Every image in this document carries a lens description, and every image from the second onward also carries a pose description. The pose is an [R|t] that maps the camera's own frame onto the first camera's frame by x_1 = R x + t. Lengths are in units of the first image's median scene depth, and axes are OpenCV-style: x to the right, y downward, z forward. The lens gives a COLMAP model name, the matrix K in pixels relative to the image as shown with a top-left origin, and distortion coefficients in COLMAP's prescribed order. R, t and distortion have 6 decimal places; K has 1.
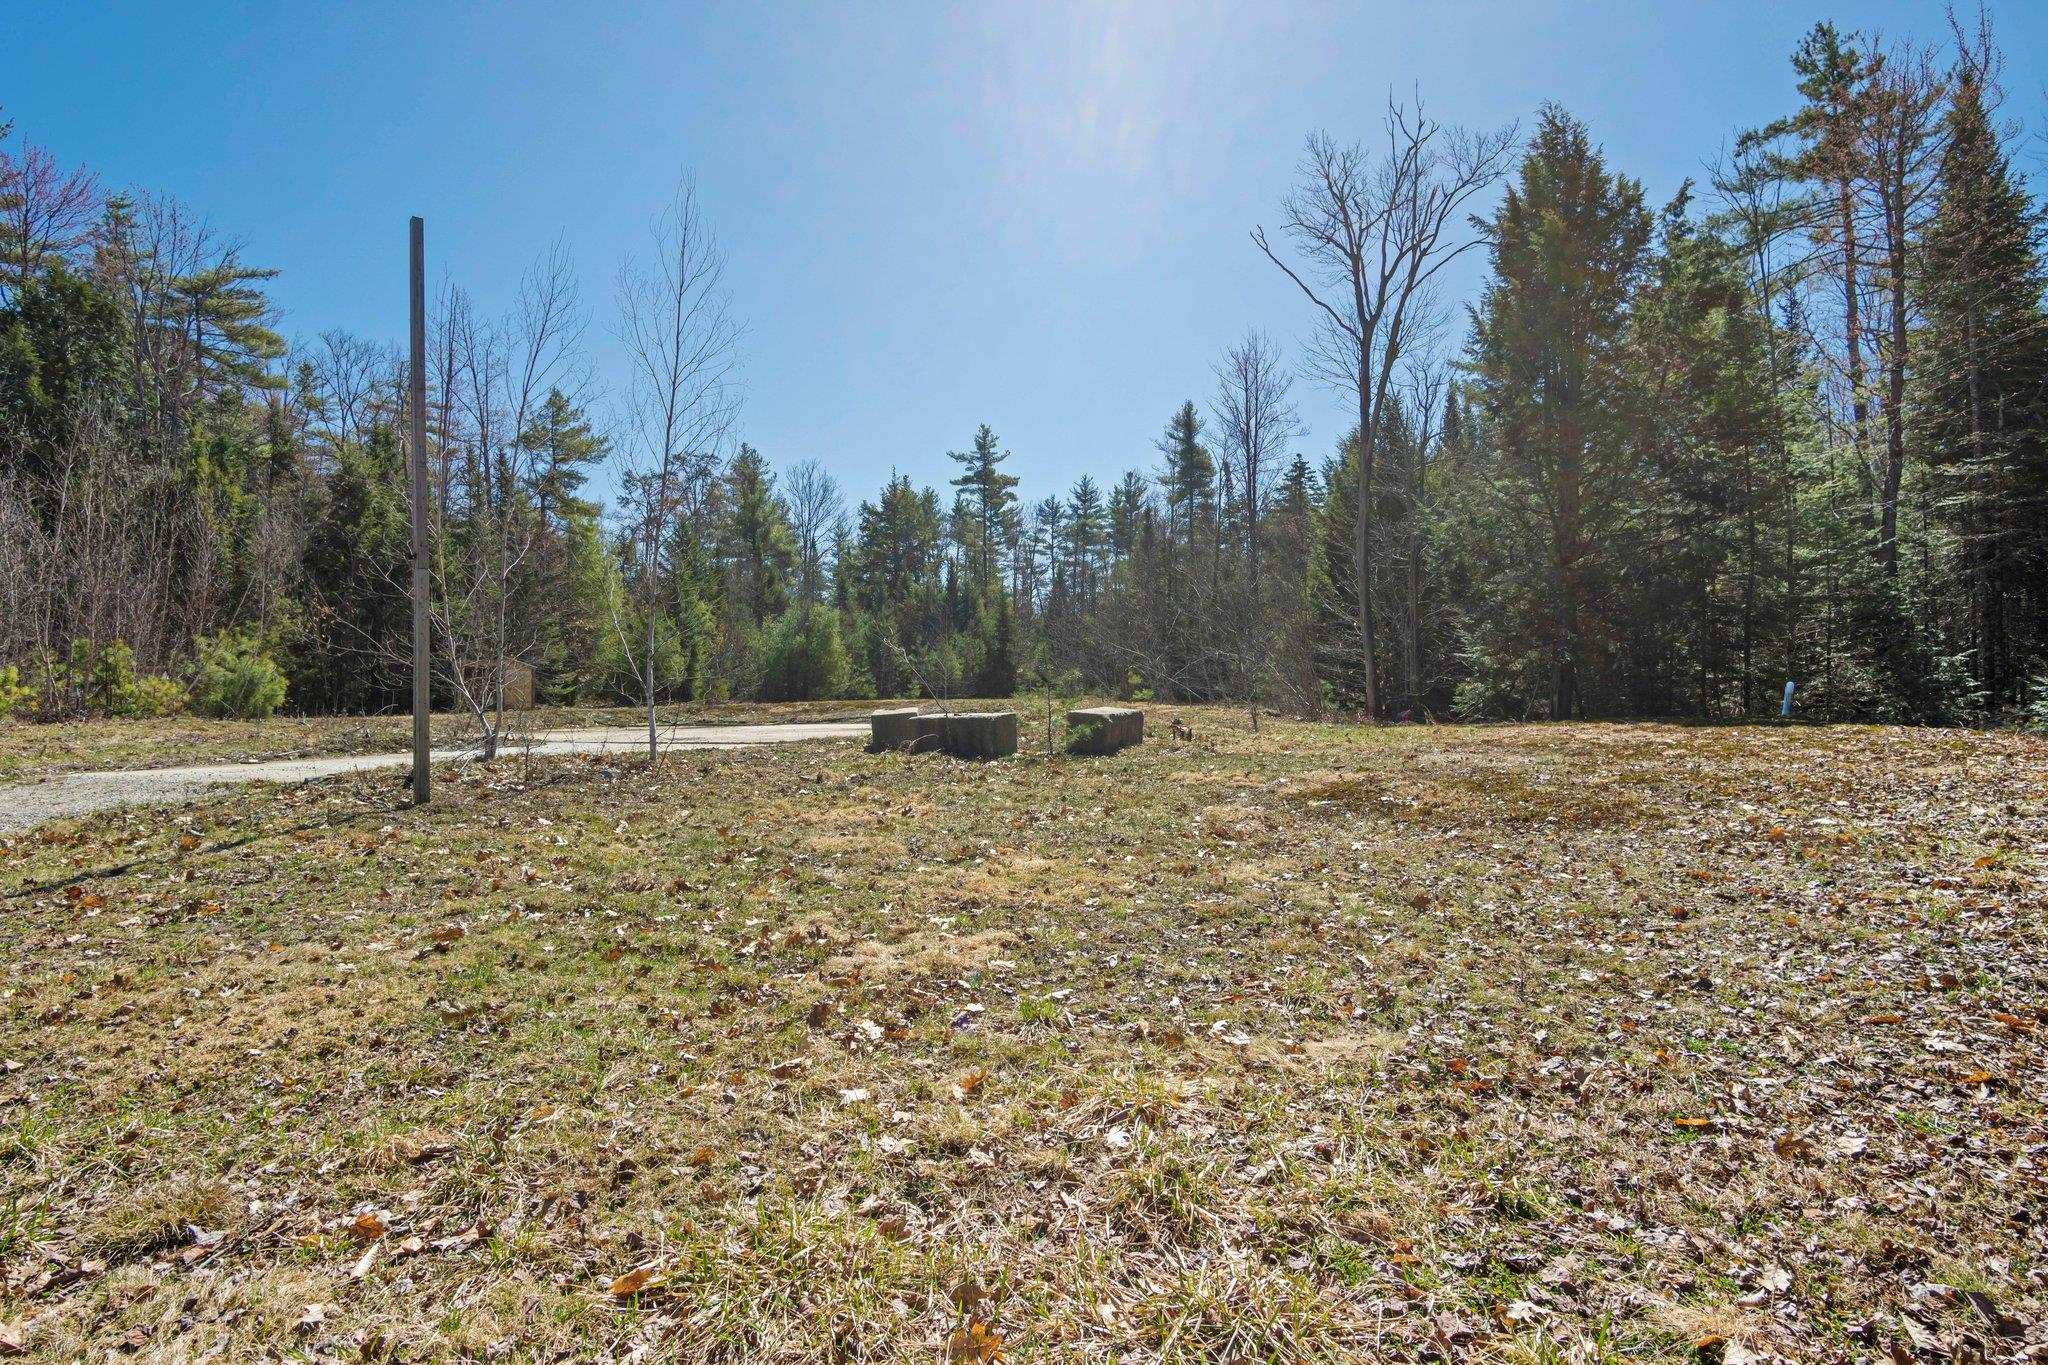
lens RADIAL K [[1109.6, 0, 1024.0], [0, 1109.6, 682.5], [0, 0, 1]] dist [-0.026682, 0.001843]
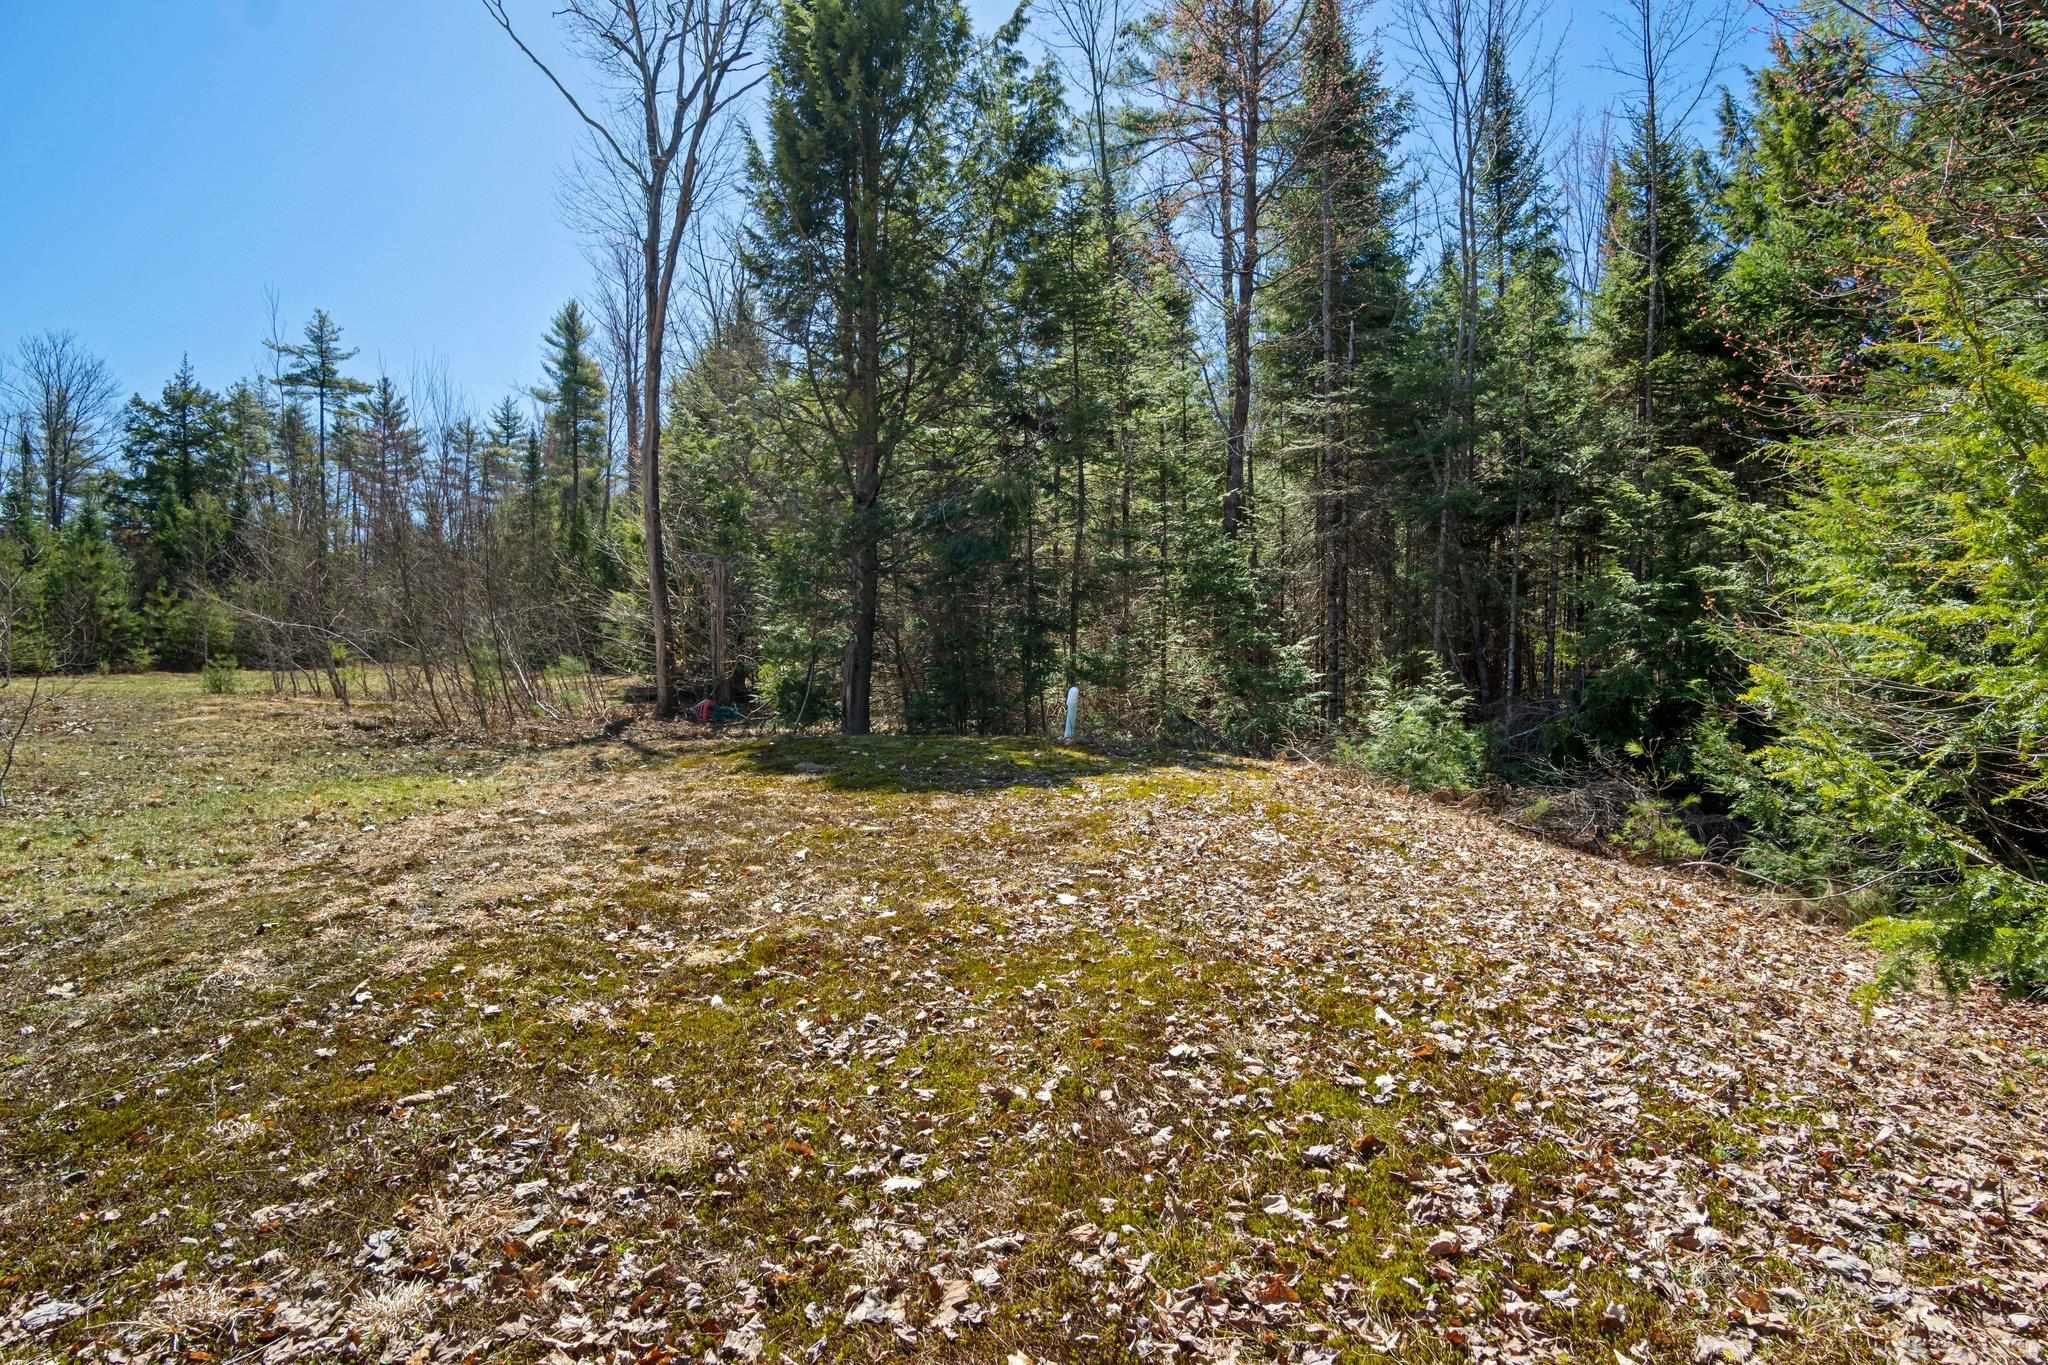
lens RADIAL K [[1109.6, 0, 1024.0], [0, 1109.6, 682.5], [0, 0, 1]] dist [-0.026682, 0.001843]
pose [[0.903872, -0.007382, 0.427739, 0.138494], [-0.009844, 0.999228, 0.038045, -0.010274], [-0.427689, -0.038599, 0.903101, 0.149294]]
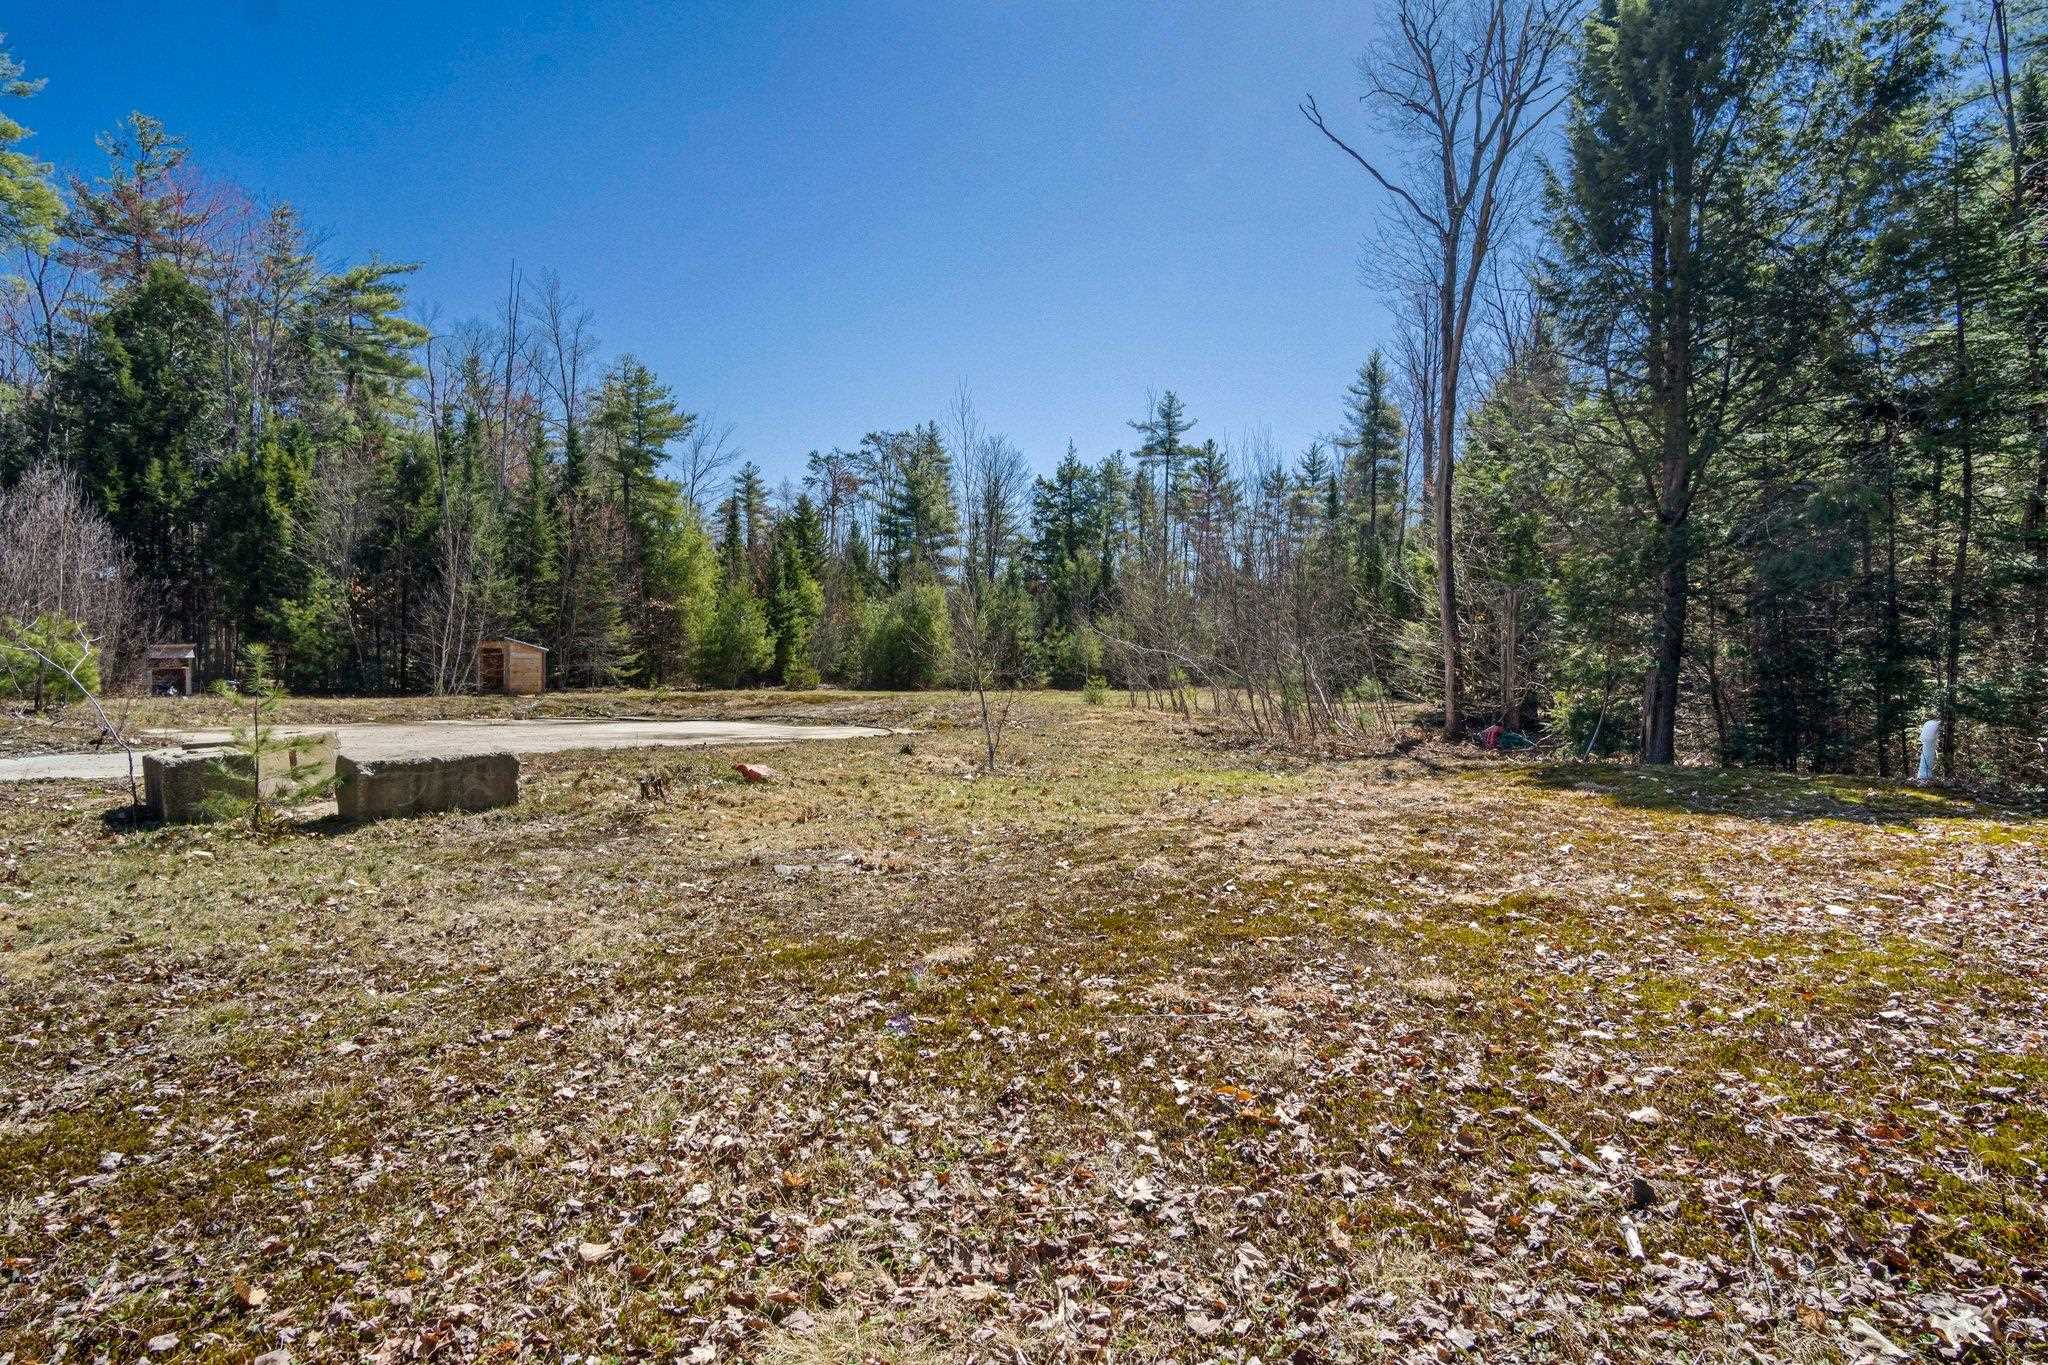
lens RADIAL K [[1109.6, 0, 1024.0], [0, 1109.6, 682.5], [0, 0, 1]] dist [-0.026682, 0.001843]
pose [[0.969954, 0.019422, -0.242512, 0.136377], [-0.015045, 0.999689, 0.019891, -0.008721], [0.242823, -0.015644, 0.969944, 0.123384]]
